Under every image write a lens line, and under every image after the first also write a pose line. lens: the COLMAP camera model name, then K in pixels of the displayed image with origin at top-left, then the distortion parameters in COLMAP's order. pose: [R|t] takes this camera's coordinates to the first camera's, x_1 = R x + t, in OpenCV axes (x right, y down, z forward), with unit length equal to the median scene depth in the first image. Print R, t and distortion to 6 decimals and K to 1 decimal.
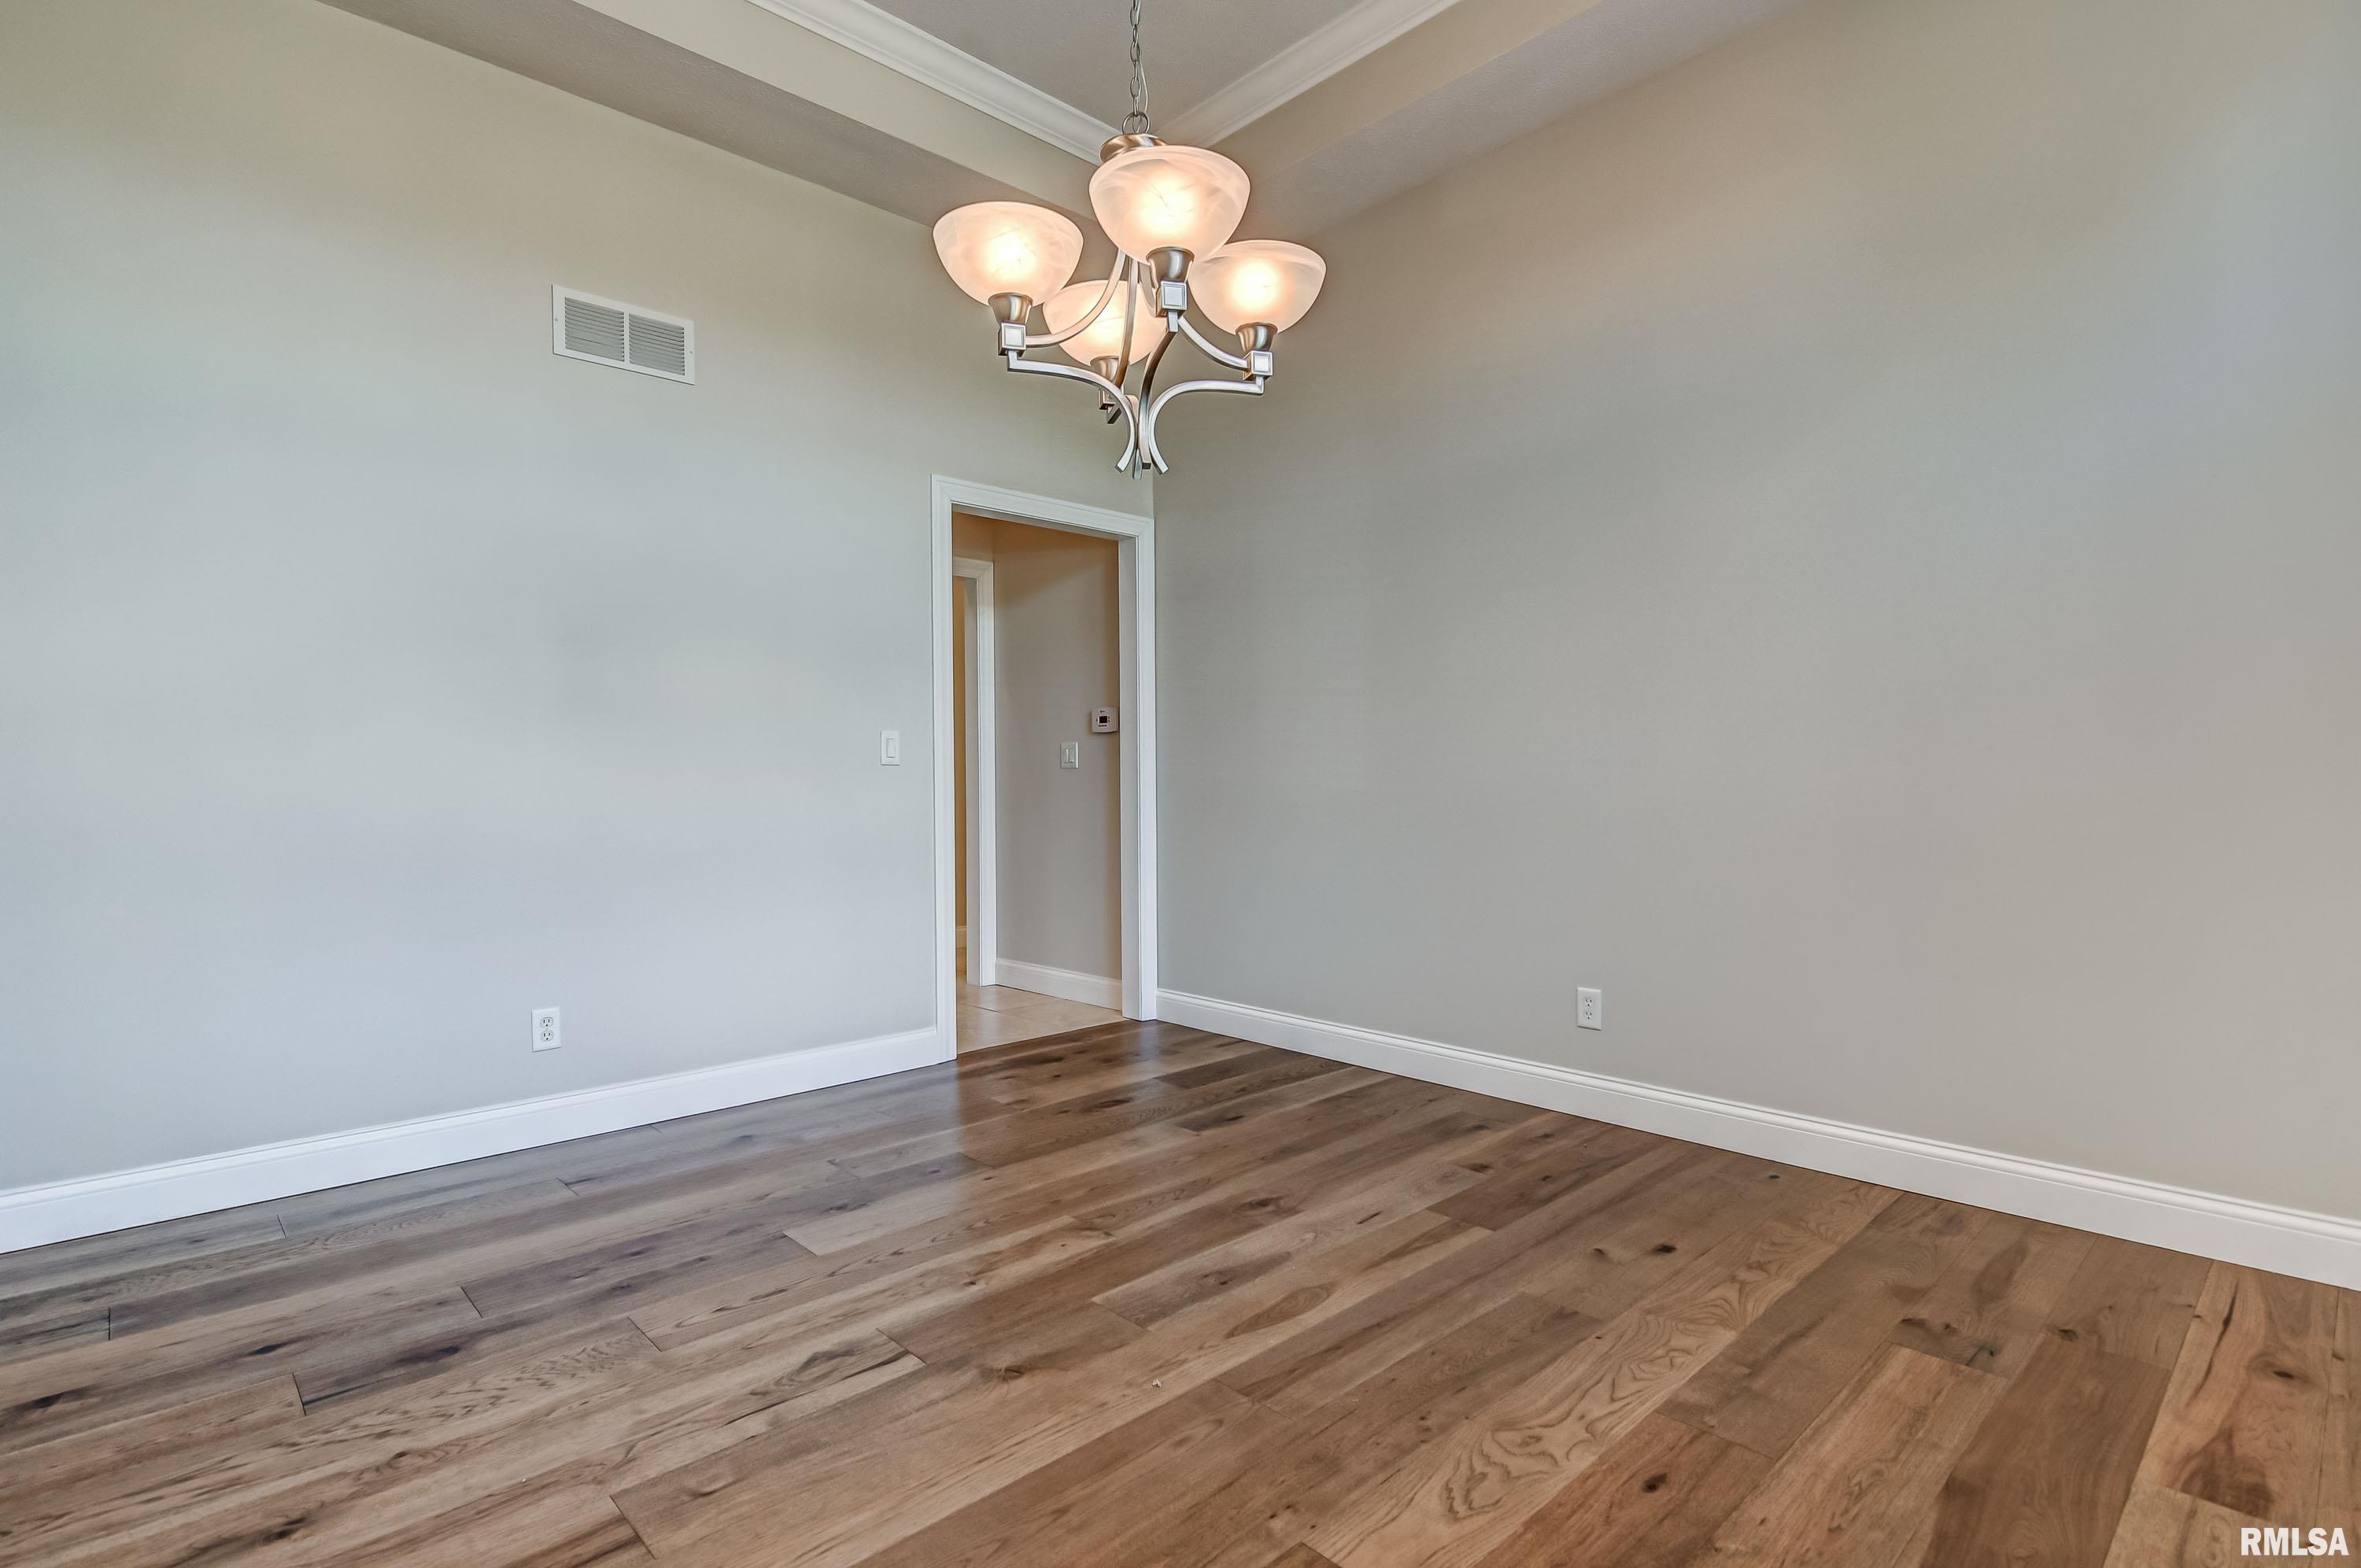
lens RADIAL K [[1134.4, 0, 1181.4], [0, 1134.4, 777.5], [0, 0, 1]] dist [0.010890, -0.008766]
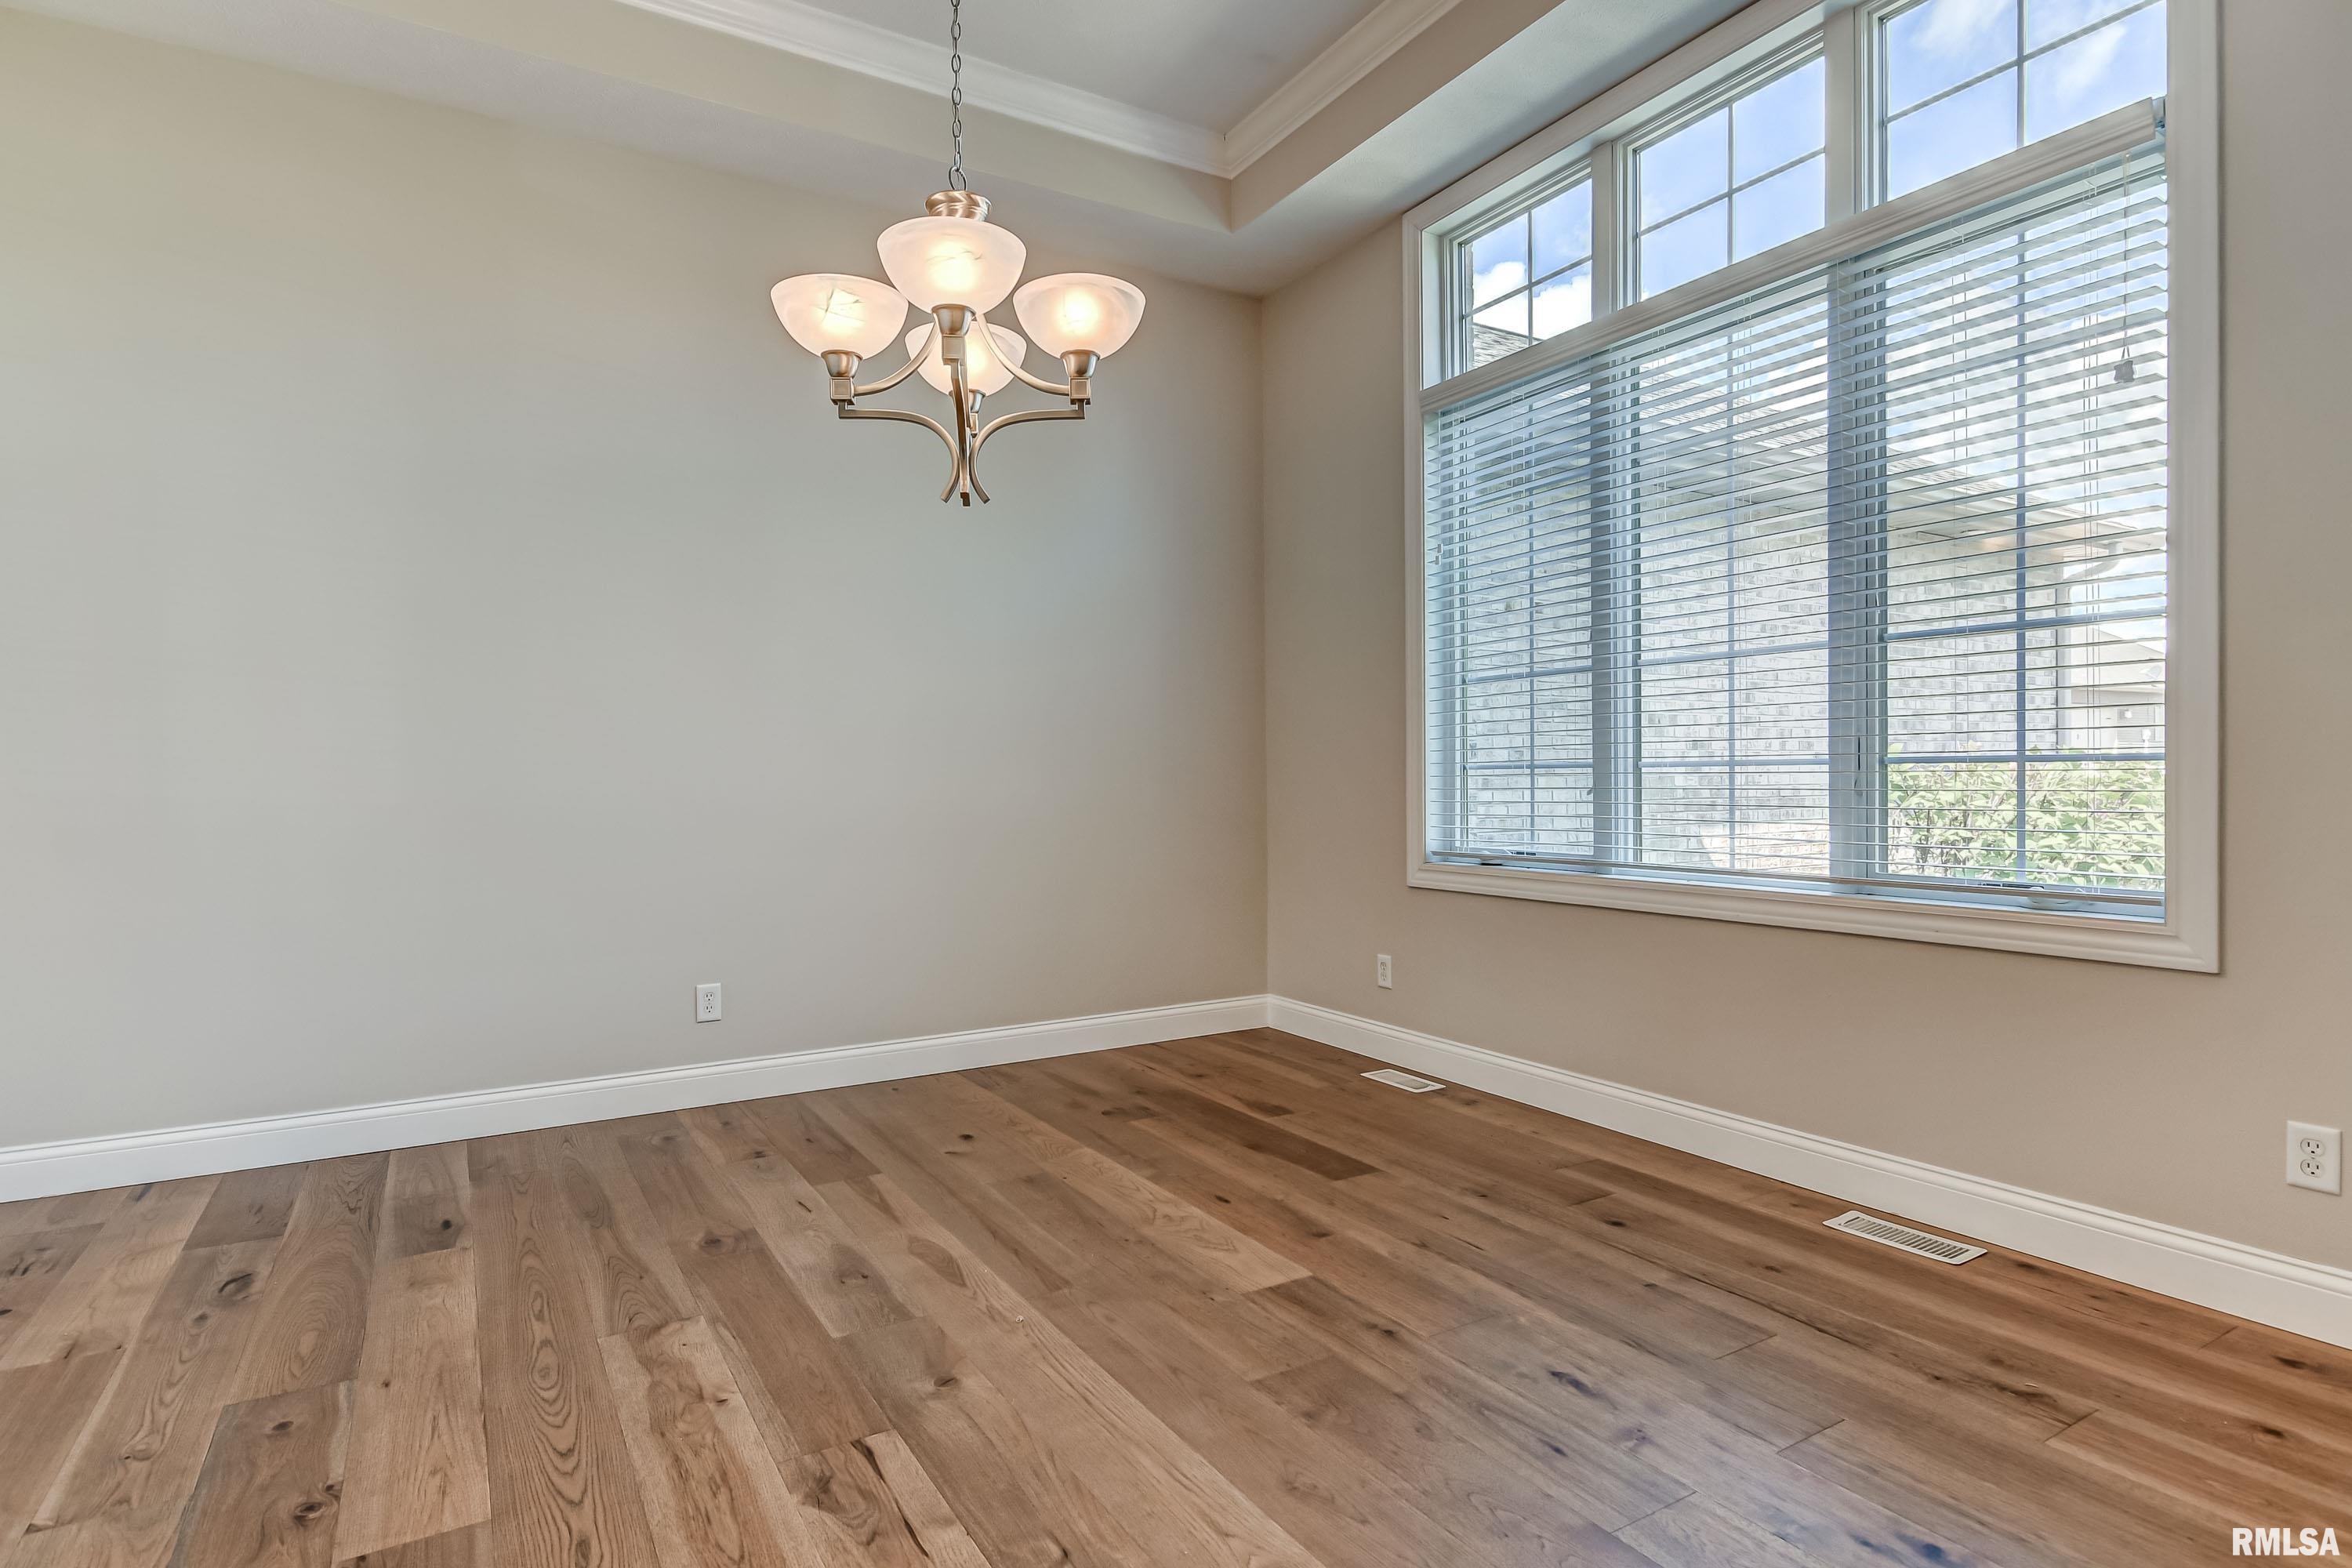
lens RADIAL K [[1165.7, 0, 1173.5], [0, 1165.7, 784.5], [0, 0, 1]] dist [0.000221, -0.000753]
pose [[0.221353, -0.000550, 0.975194, -0.906374], [0.008243, 0.999965, -0.001307, 0.001863], [-0.975159, 0.008328, 0.221350, 0.476106]]
